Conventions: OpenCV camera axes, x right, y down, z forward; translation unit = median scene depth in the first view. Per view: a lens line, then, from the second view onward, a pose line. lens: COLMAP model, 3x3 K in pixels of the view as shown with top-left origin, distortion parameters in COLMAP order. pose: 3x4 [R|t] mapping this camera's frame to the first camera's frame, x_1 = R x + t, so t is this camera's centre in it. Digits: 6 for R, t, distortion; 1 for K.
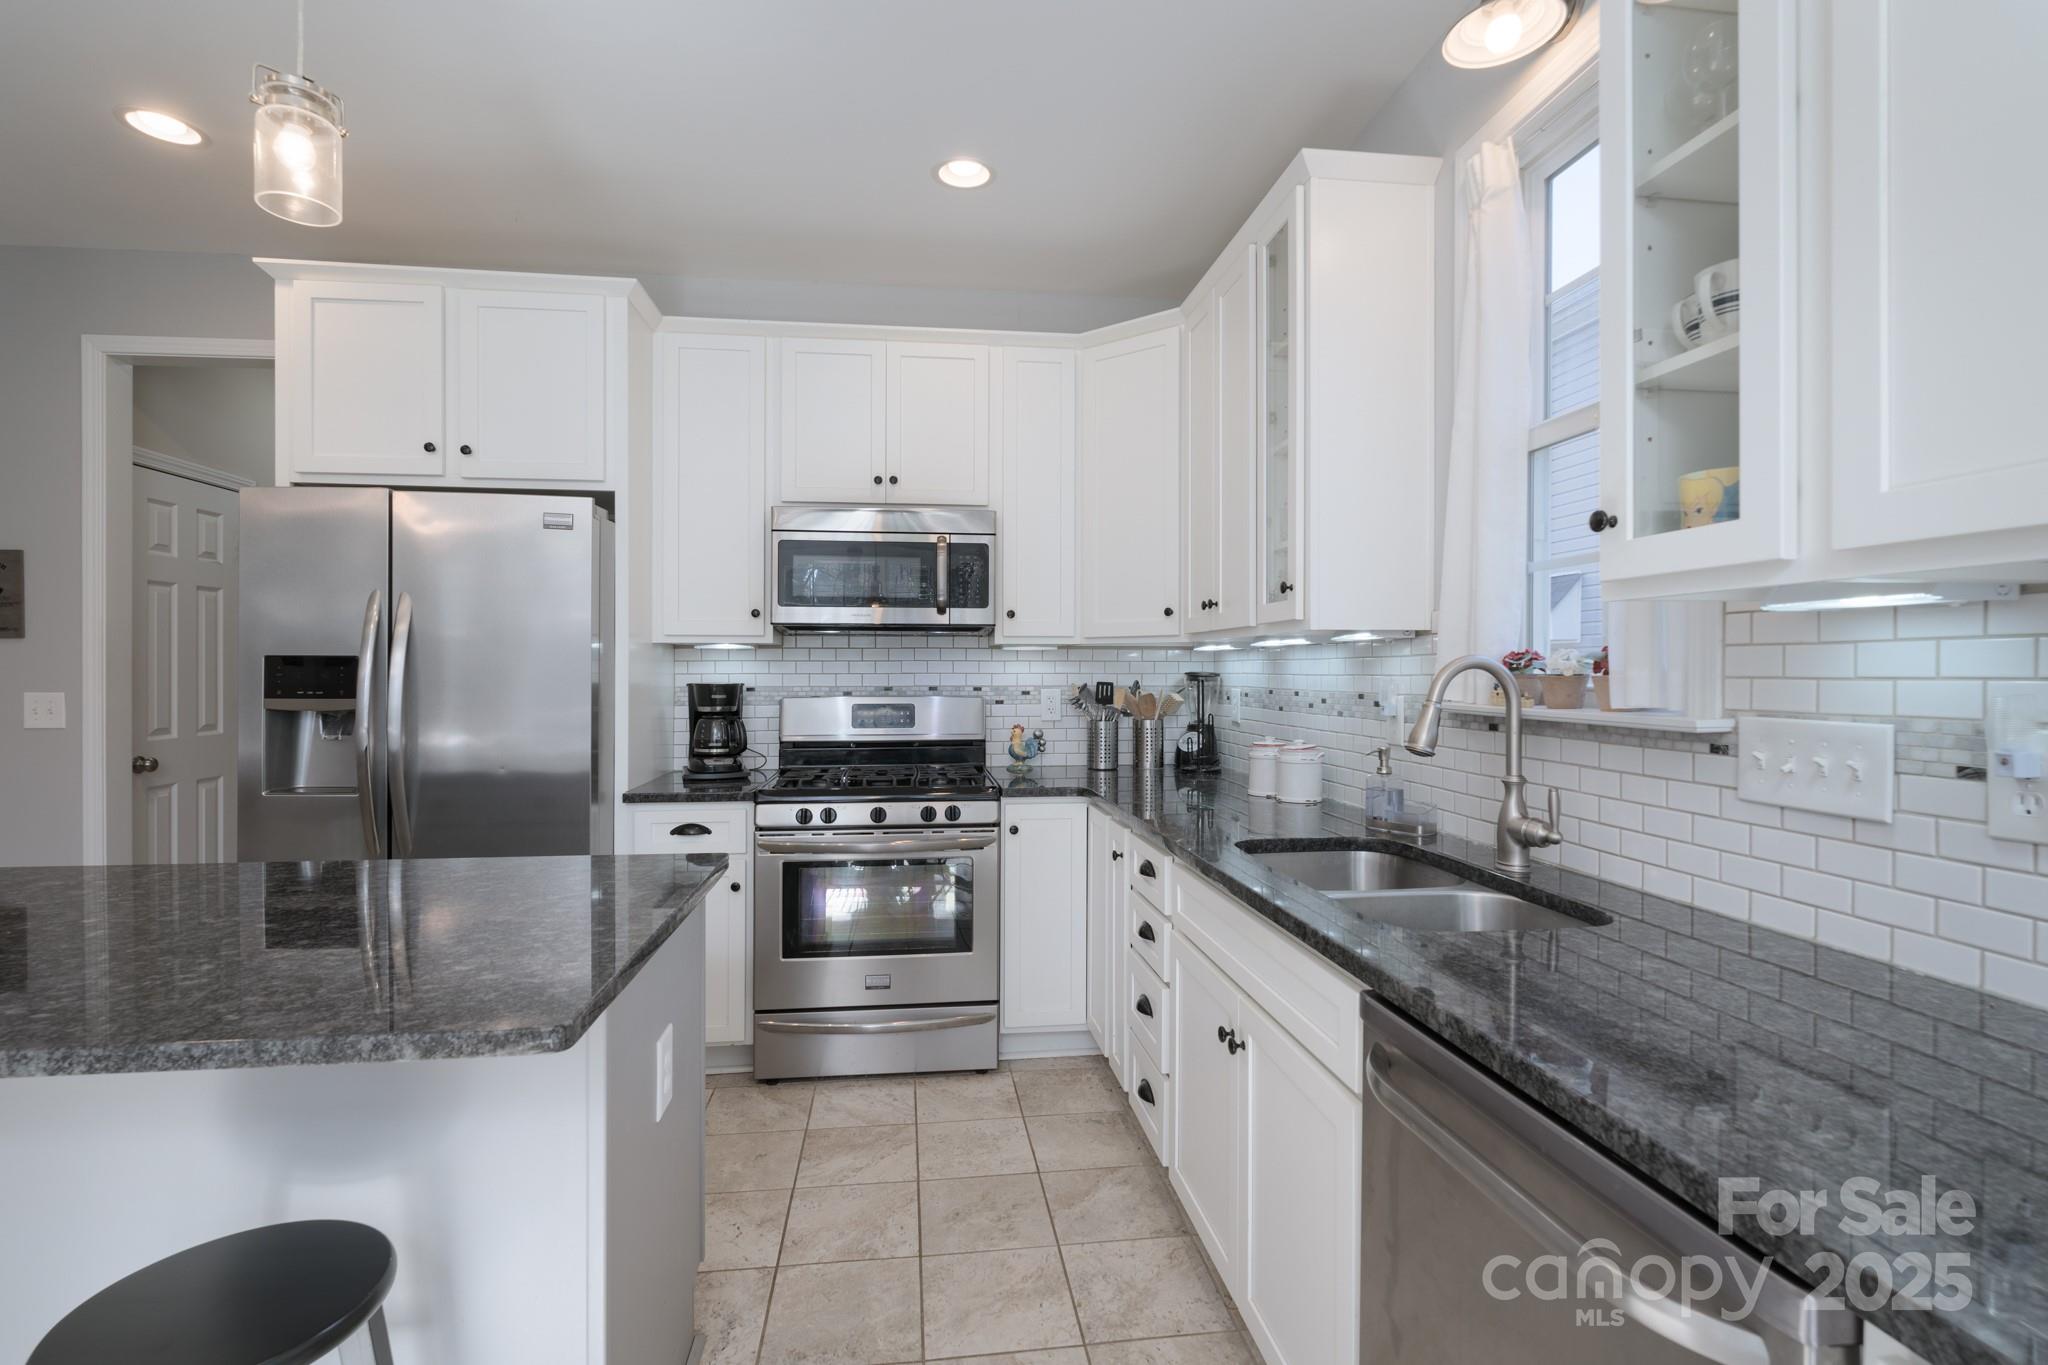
lens RADIAL K [[930.7, 0, 1019.2], [0, 930.7, 674.0], [0, 0, 1]] dist [-0.002386, -0.001054]
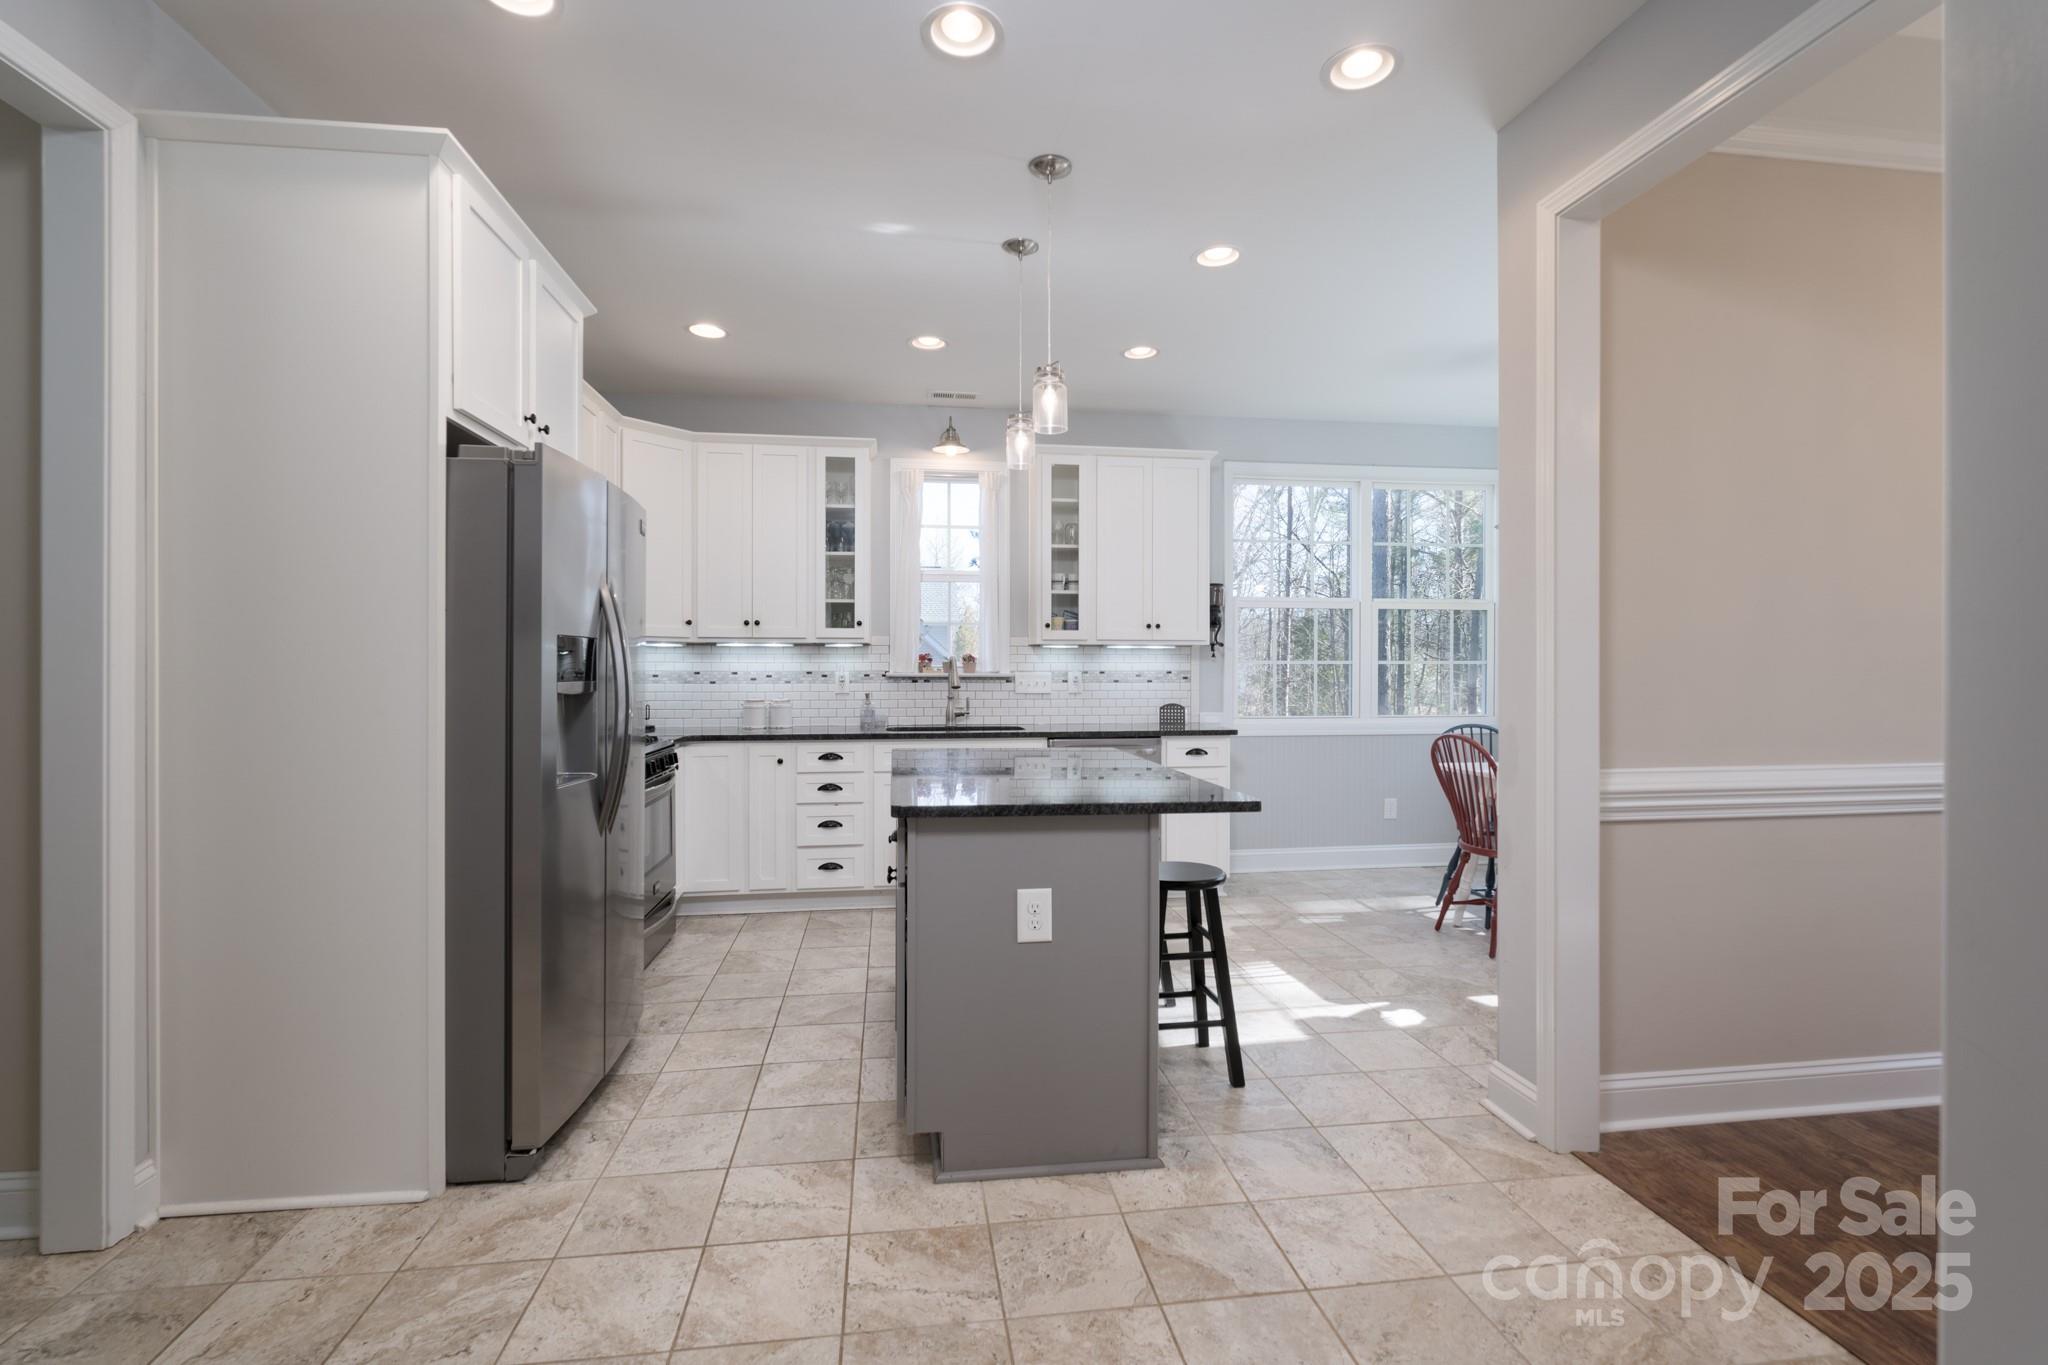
lens RADIAL K [[930.7, 0, 1016.0], [0, 930.7, 675.2], [0, 0, 1]] dist [-0.002386, -0.001054]
pose [[-0.007406, -0.006651, 0.999950, -1.587125], [0.003257, 0.999972, 0.006675, 0.015852], [-0.999967, 0.003306, -0.007384, 0.512108]]
